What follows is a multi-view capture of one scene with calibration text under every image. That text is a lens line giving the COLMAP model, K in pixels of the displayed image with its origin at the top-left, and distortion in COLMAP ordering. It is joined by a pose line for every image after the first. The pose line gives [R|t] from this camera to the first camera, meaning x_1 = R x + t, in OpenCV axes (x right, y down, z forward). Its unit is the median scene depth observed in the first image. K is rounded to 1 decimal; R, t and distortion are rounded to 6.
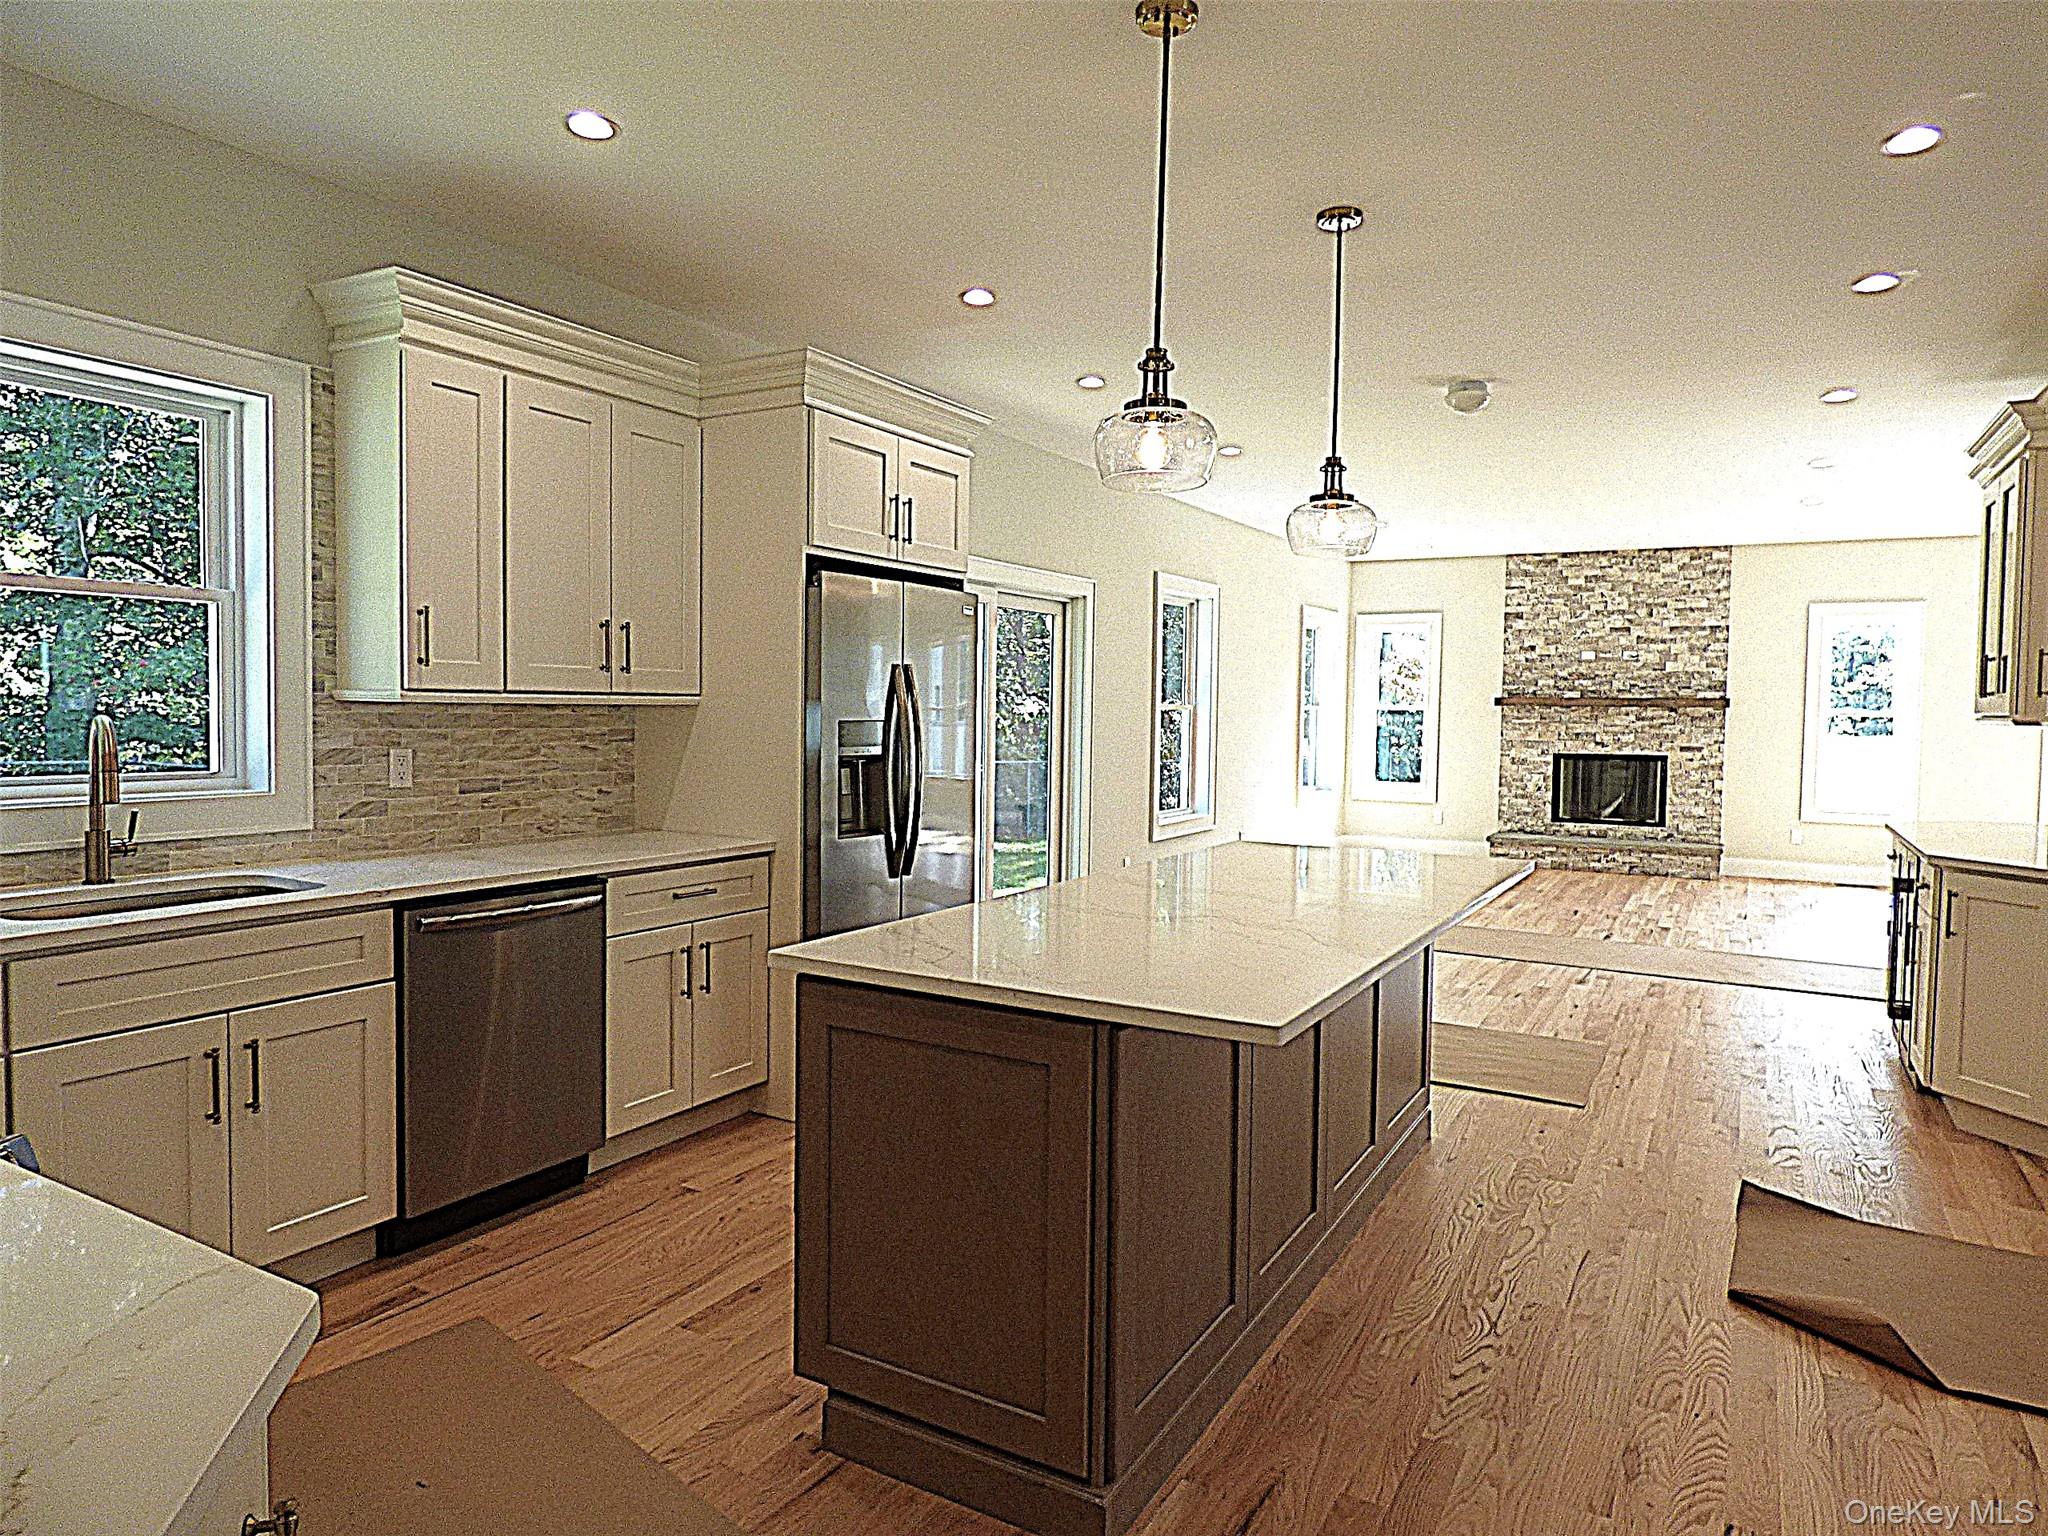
lens RADIAL K [[1263.0, 0, 1033.2], [0, 1263.0, 760.4], [0, 0, 1]] dist [-0.009864, 0.002292]
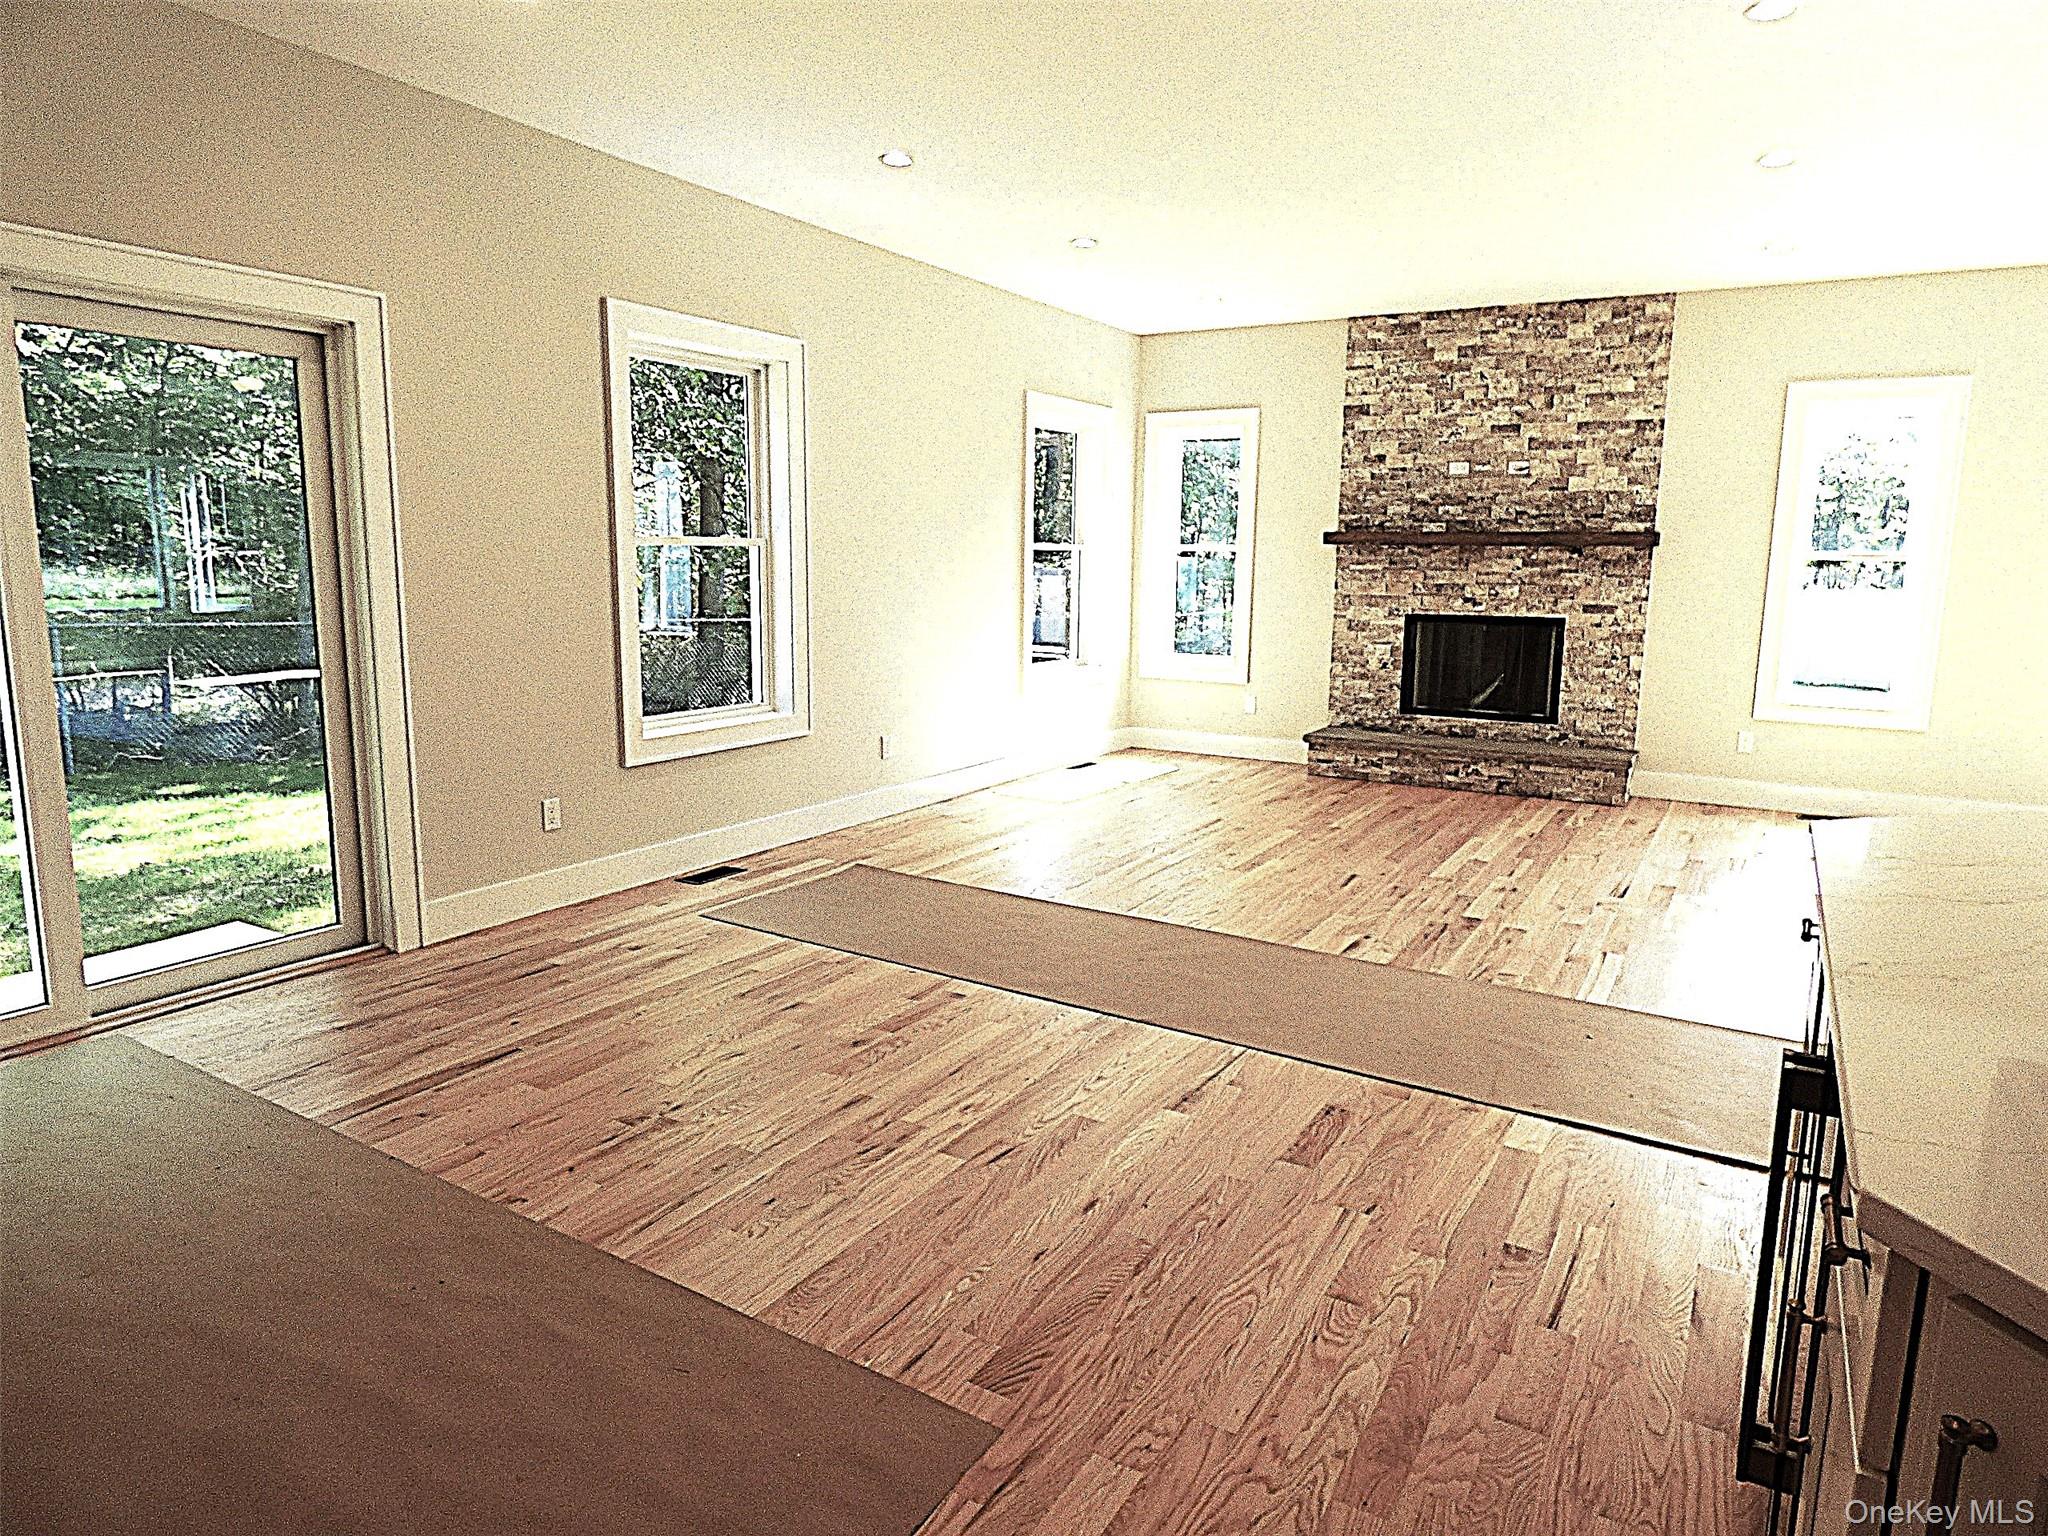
lens RADIAL K [[1263.0, 0, 1035.6], [0, 1263.0, 760.7], [0, 0, 1]] dist [-0.009864, 0.002292]
pose [[0.999914, 0.002368, -0.012917, 0.229086], [-0.000850, 0.993210, 0.116330, -0.006529], [0.013105, -0.116309, 0.993127, 0.317499]]
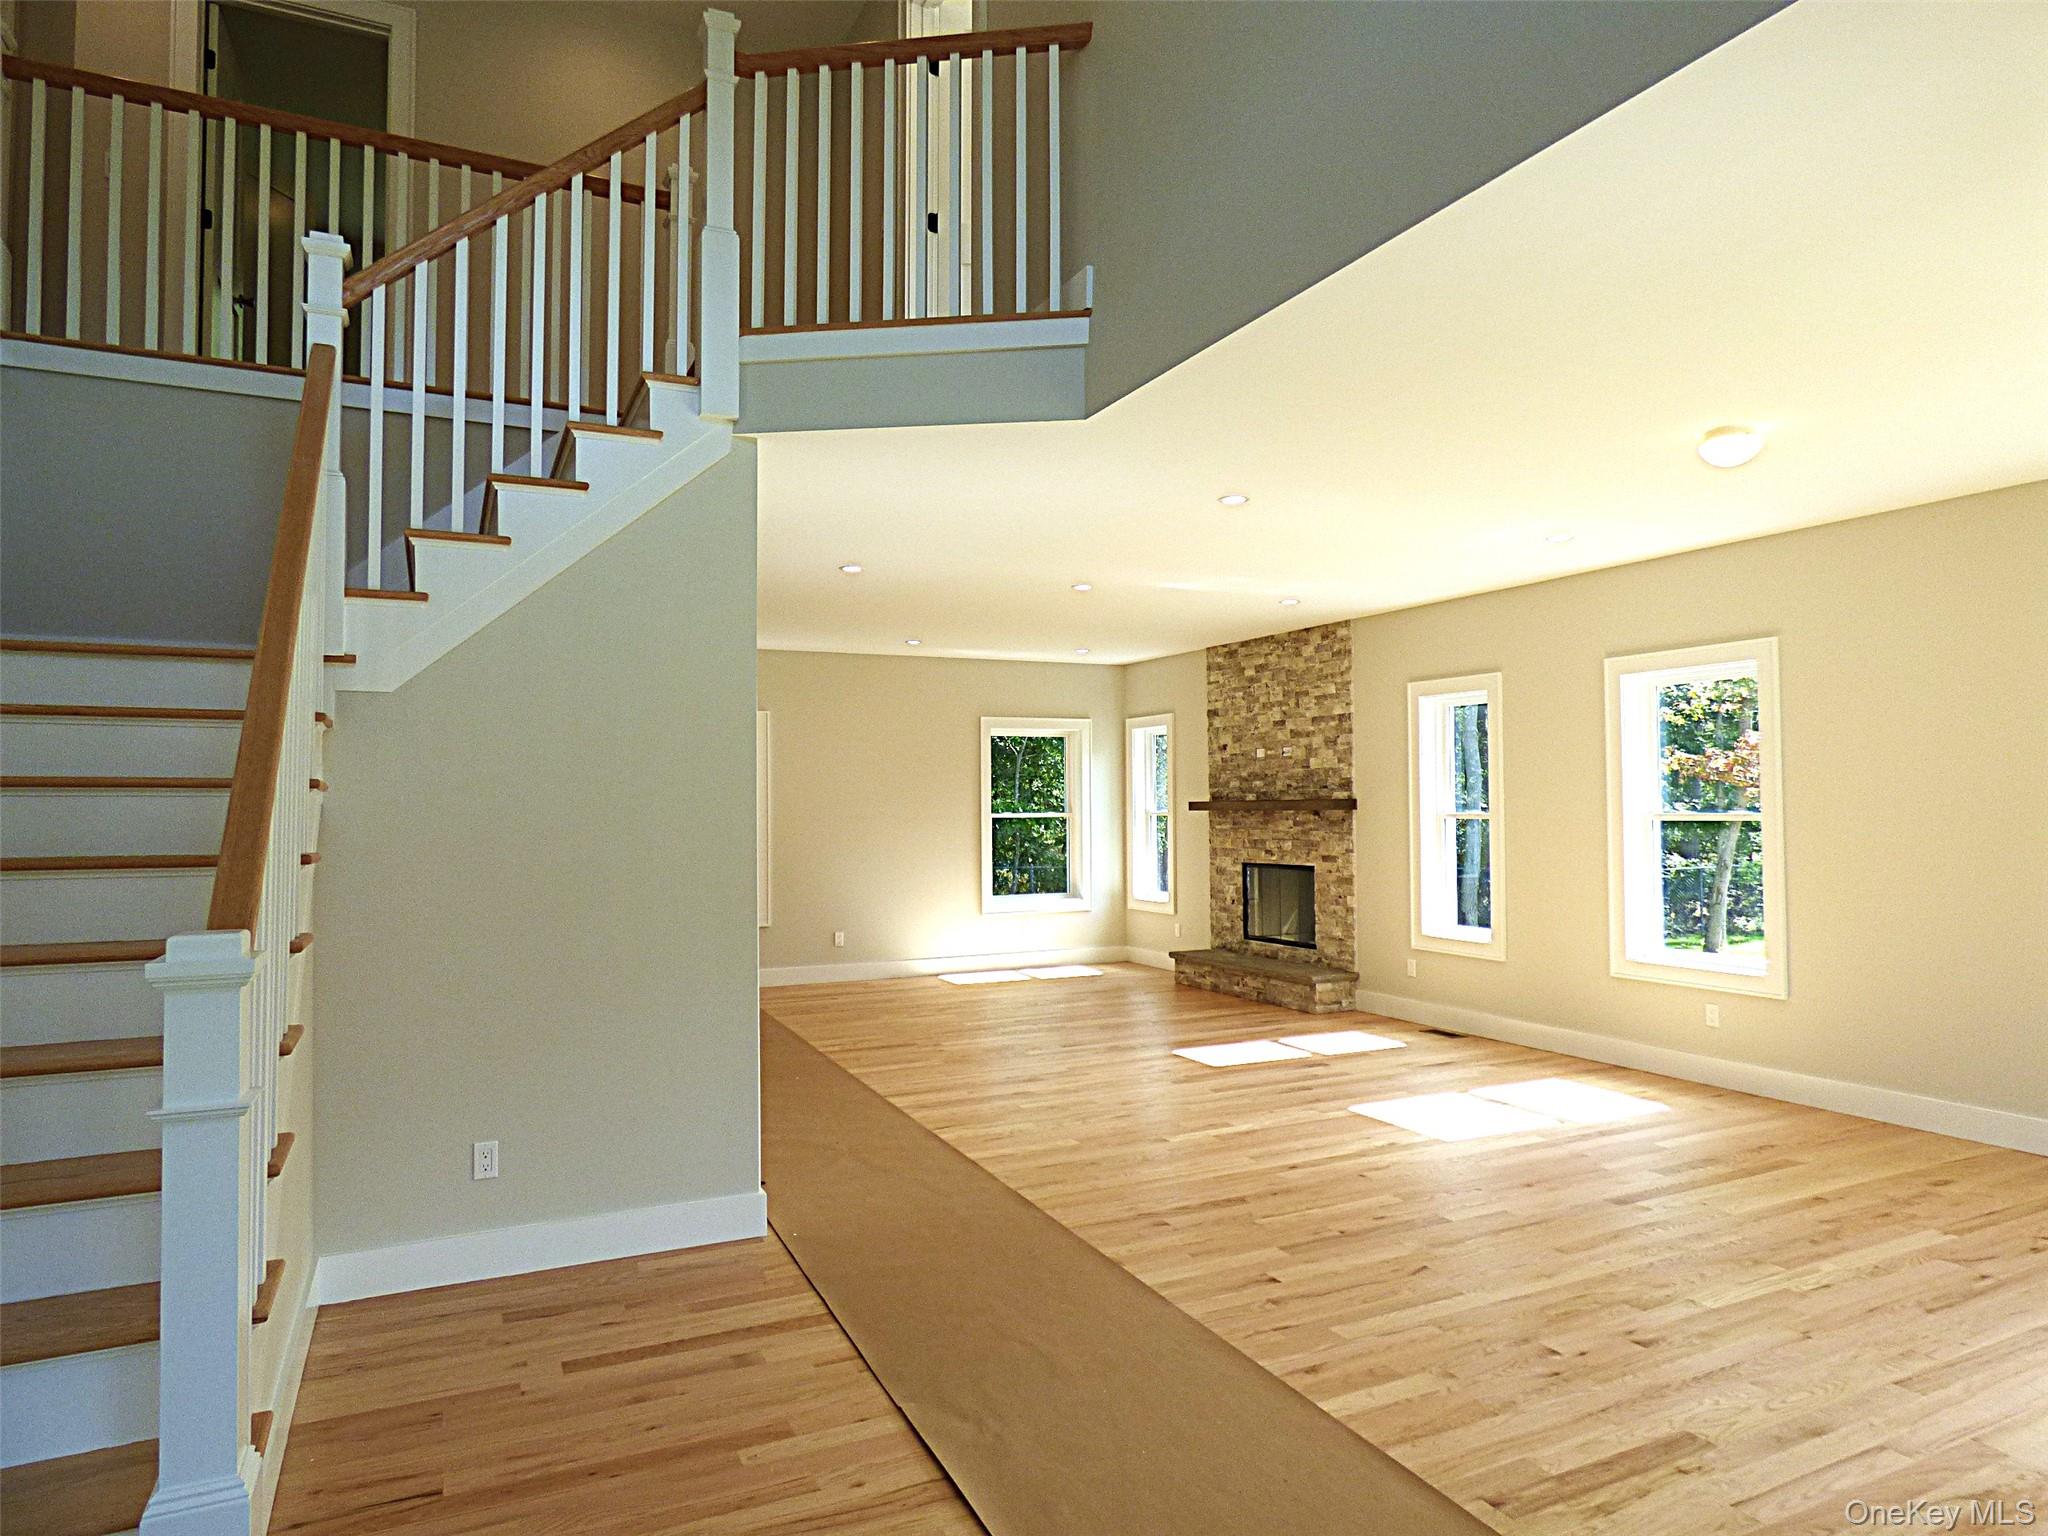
lens RADIAL K [[1263.0, 0, 1032.4], [0, 1263.0, 767.3], [0, 0, 1]] dist [-0.009864, 0.002292]
pose [[0.826524, -0.034021, -0.561873, 0.832502], [-0.009282, 0.997212, -0.074034, -0.005399], [0.562826, 0.066406, 0.823904, 0.173984]]
